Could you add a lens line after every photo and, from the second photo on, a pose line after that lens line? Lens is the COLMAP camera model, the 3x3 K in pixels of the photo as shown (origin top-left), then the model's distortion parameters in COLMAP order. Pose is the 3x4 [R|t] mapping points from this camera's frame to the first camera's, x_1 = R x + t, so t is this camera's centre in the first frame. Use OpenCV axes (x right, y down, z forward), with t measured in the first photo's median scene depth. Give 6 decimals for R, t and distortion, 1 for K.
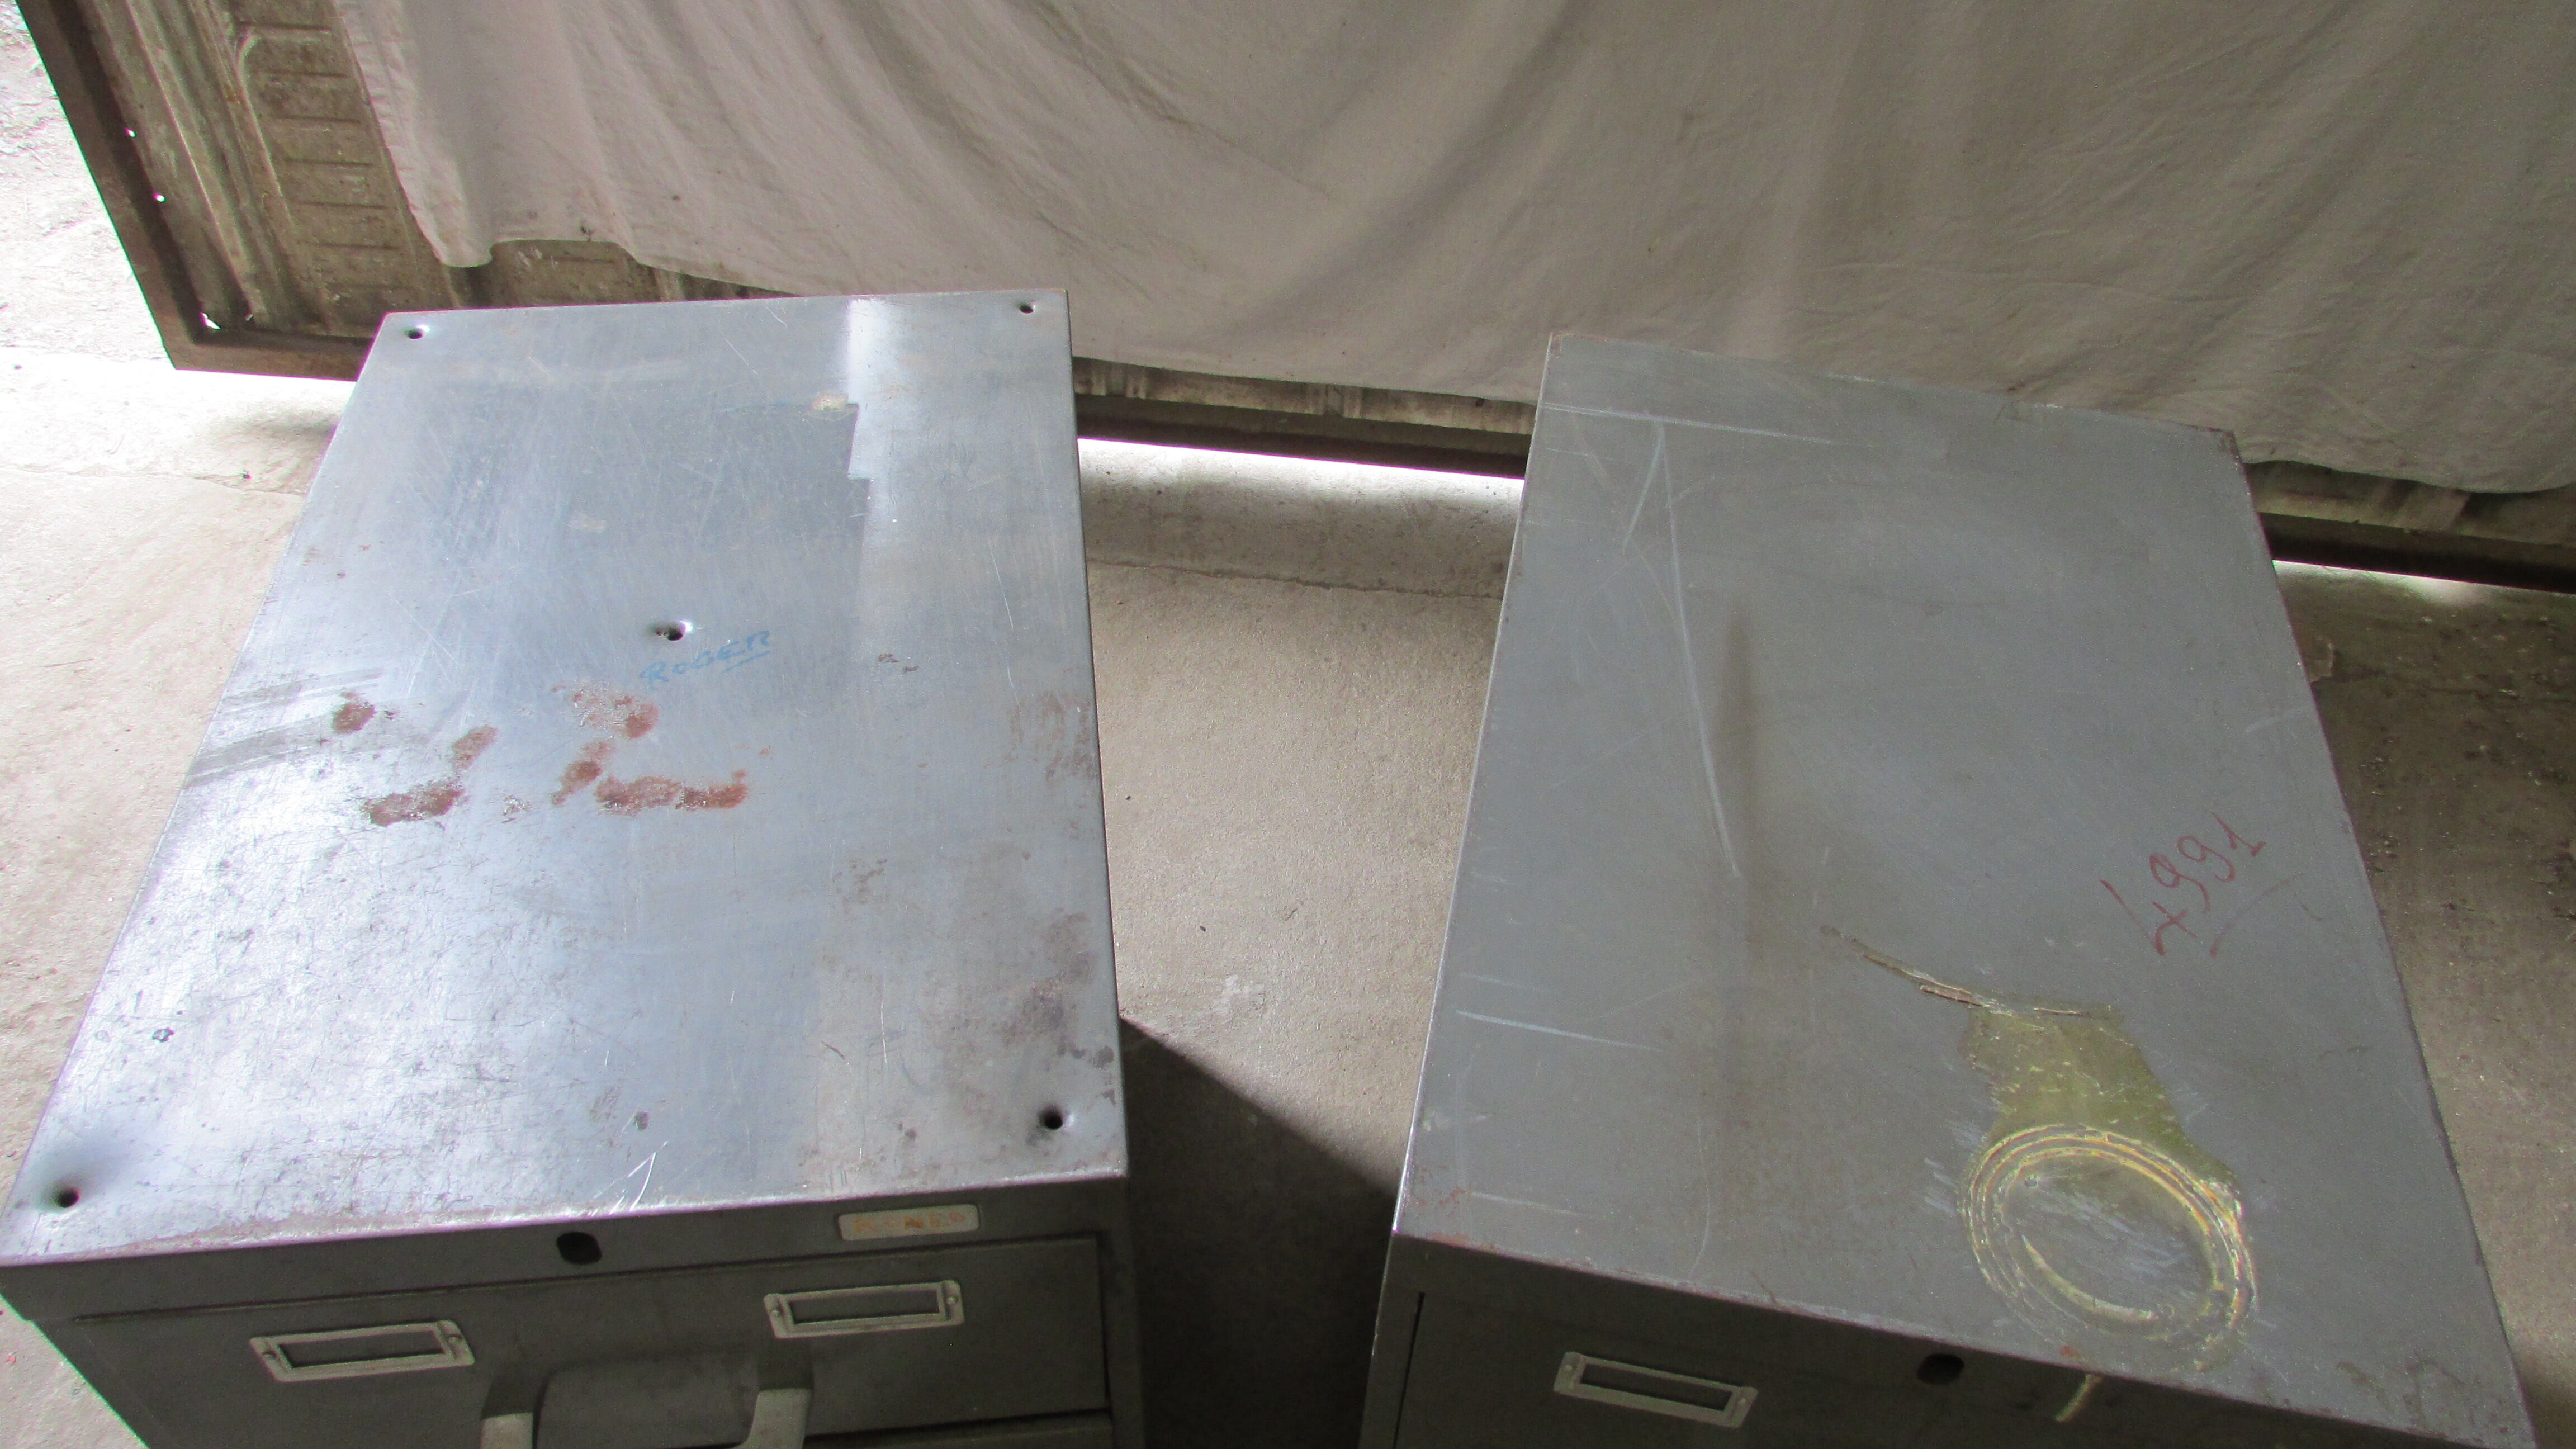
lens RADIAL K [[1862.6, 0, 1295.6], [0, 1862.6, 751.2], [0, 0, 1]] dist [-0.038091, 0.019757]
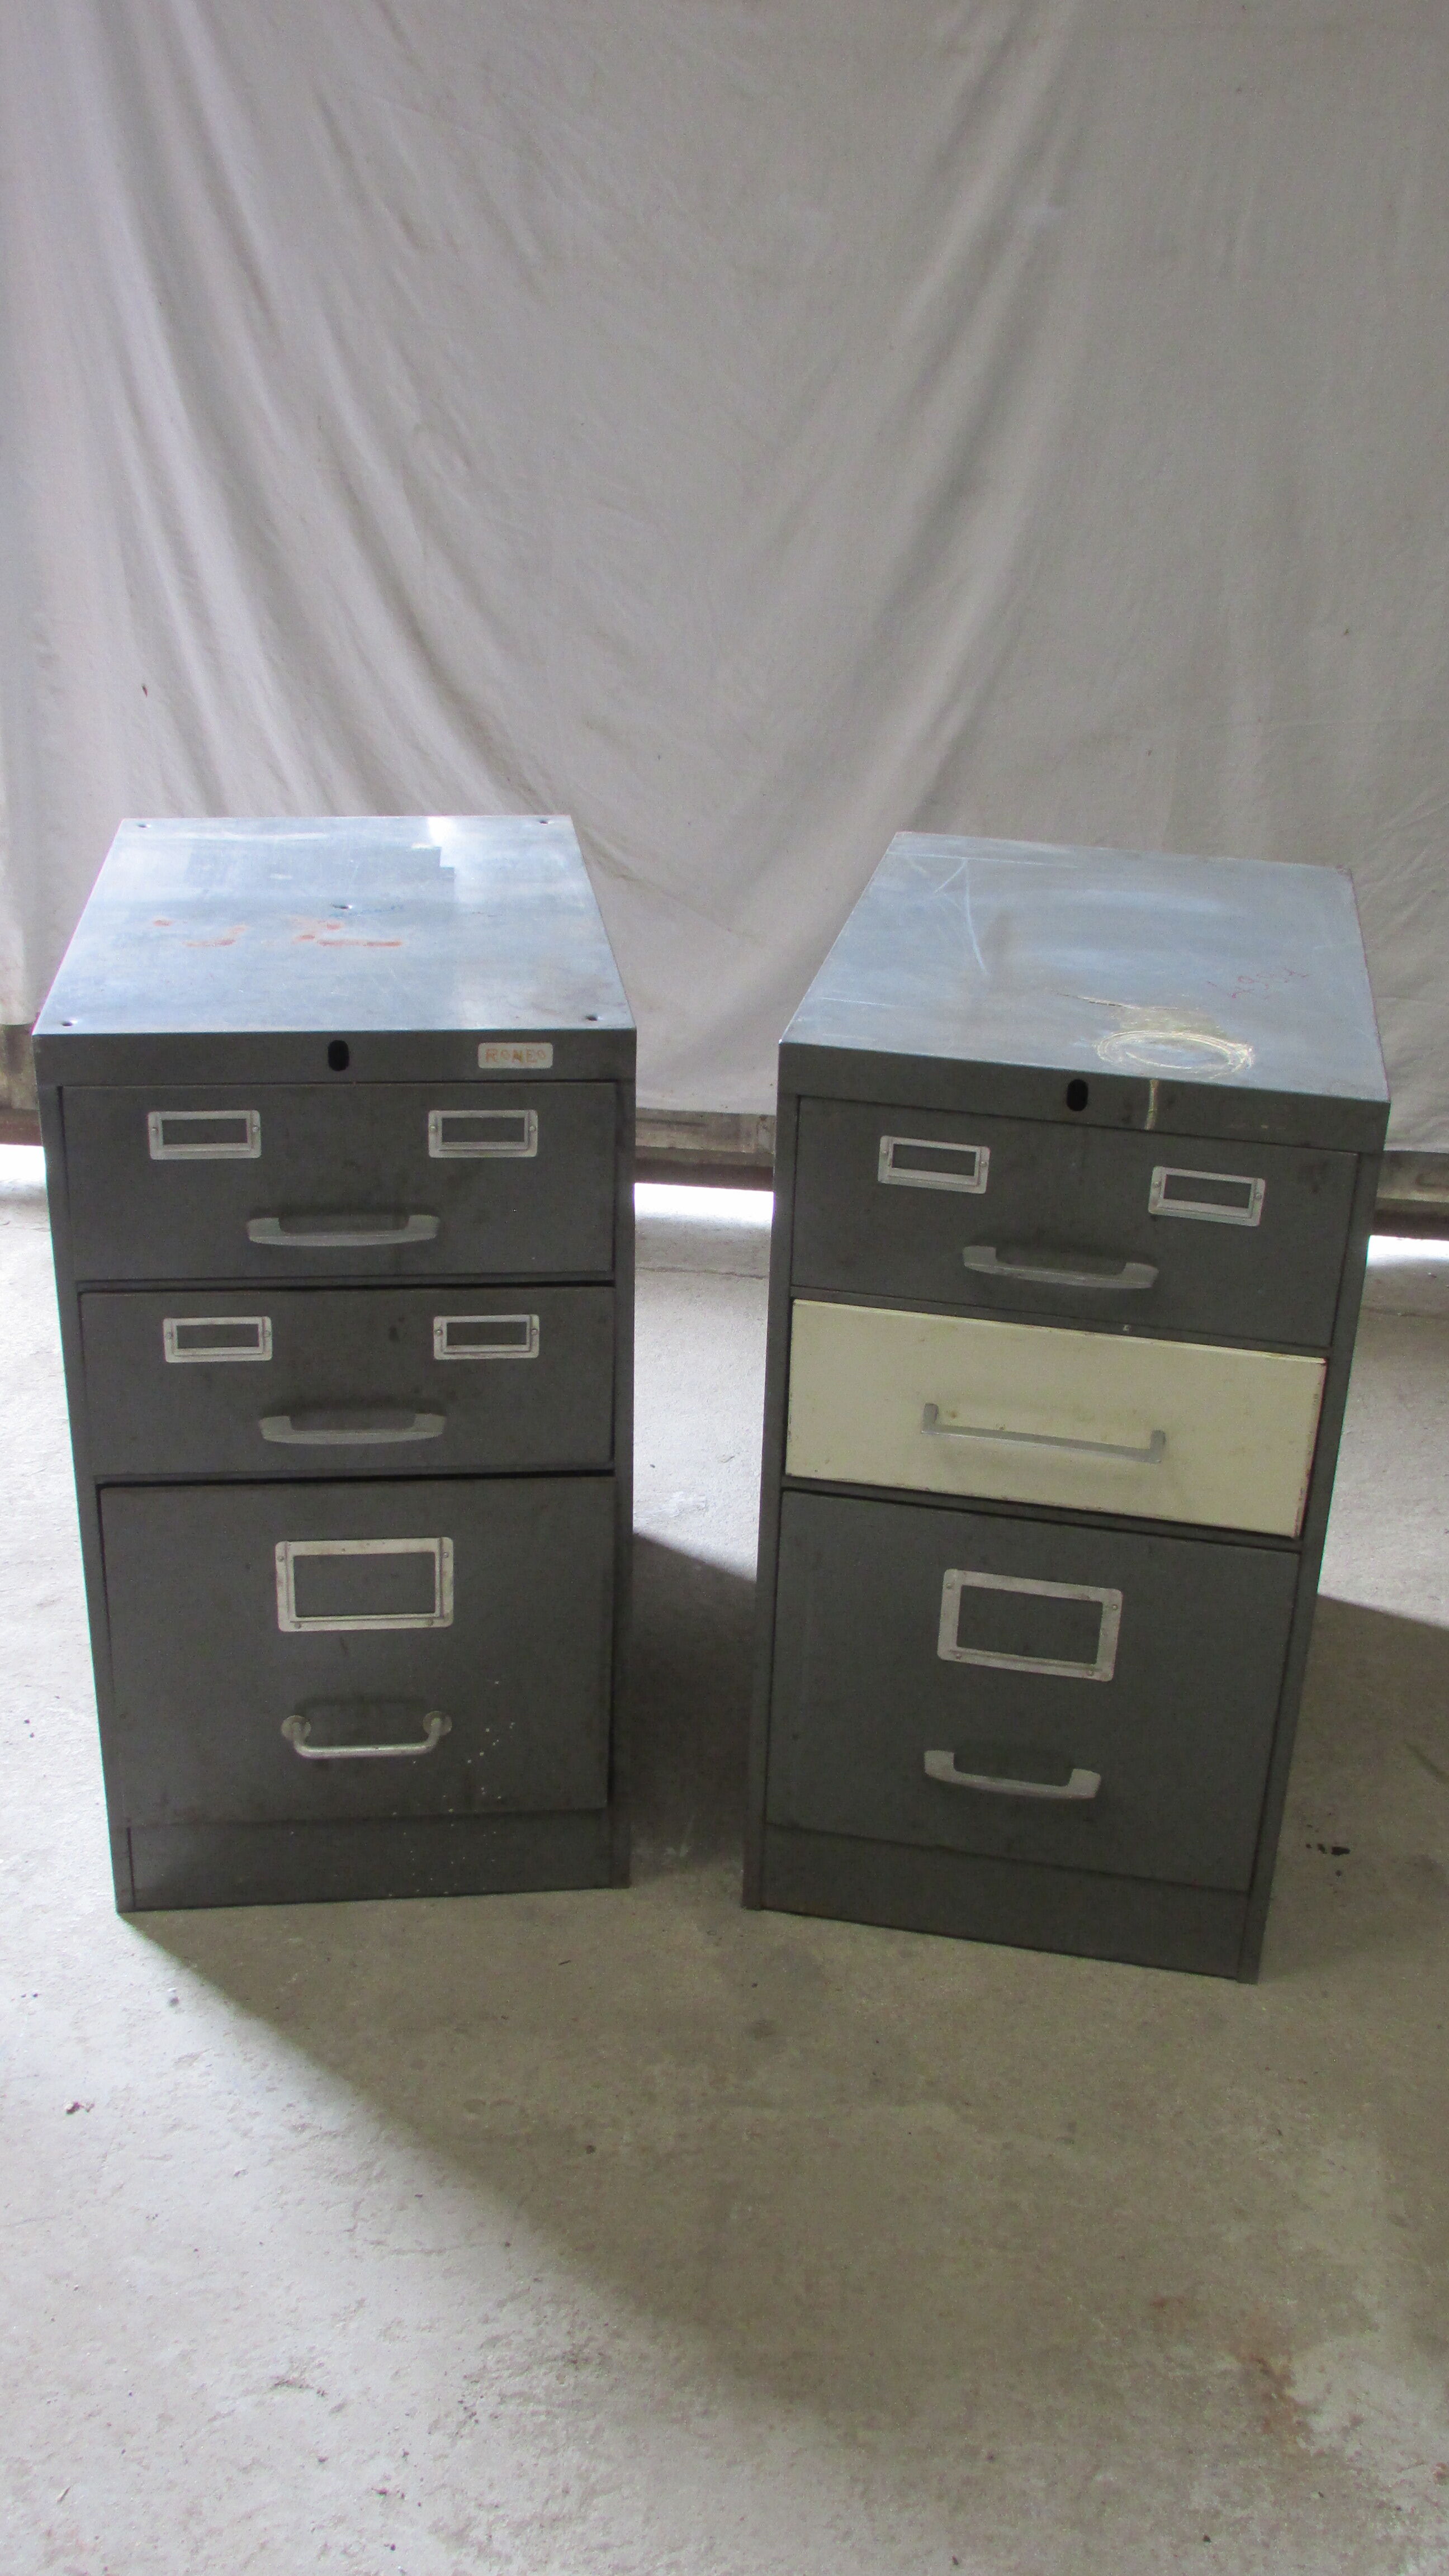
lens RADIAL K [[2447.3, 0, 730.5], [0, 2447.3, 1273.2], [0, 0, 1]] dist [-0.018793, 0.000000]
pose [[0.999925, -0.012267, -0.000383, 0.000802], [0.011379, 0.938272, -0.345711, 1.083865], [0.004600, 0.345680, 0.938341, -0.995947]]
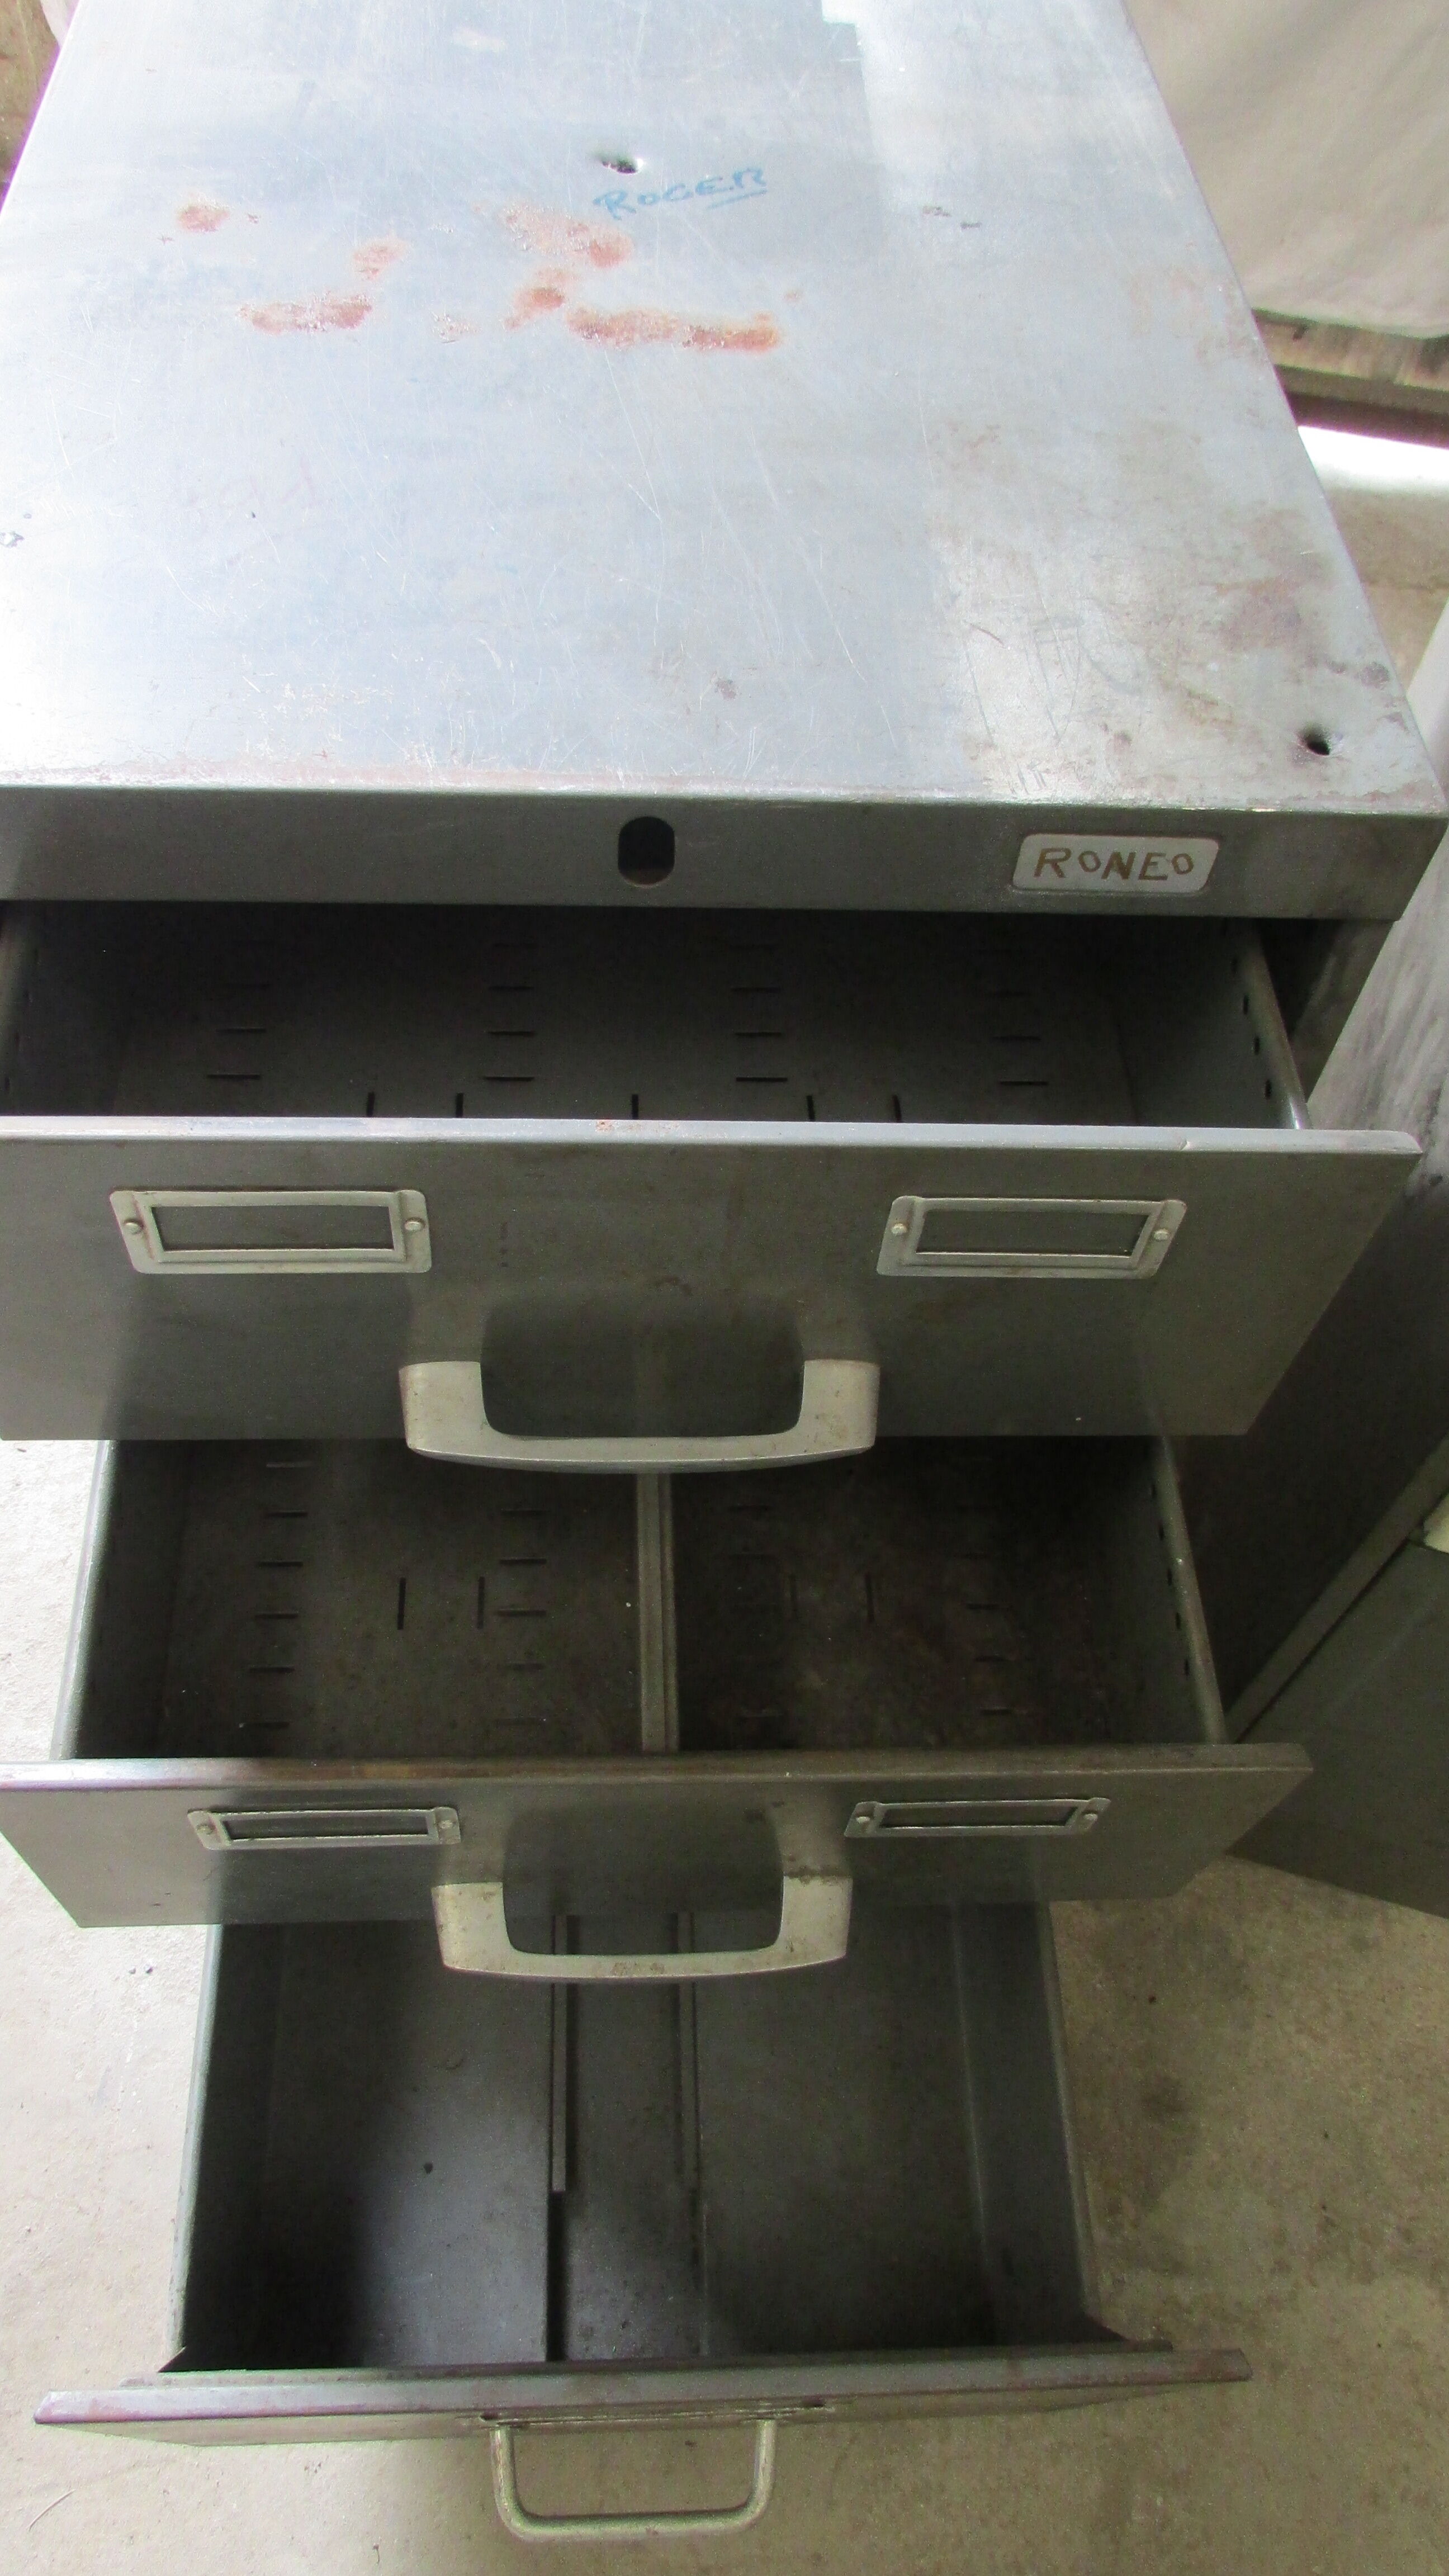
lens RADIAL K [[1862.6, 0, 711.0], [0, 1862.6, 1300.5], [0, 0, 1]] dist [-0.038091, 0.019757]
pose [[0.996063, 0.079440, -0.039352, -0.265370], [-0.069840, 0.976559, 0.203603, 0.236353], [0.054604, -0.200053, 0.978262, 0.249363]]
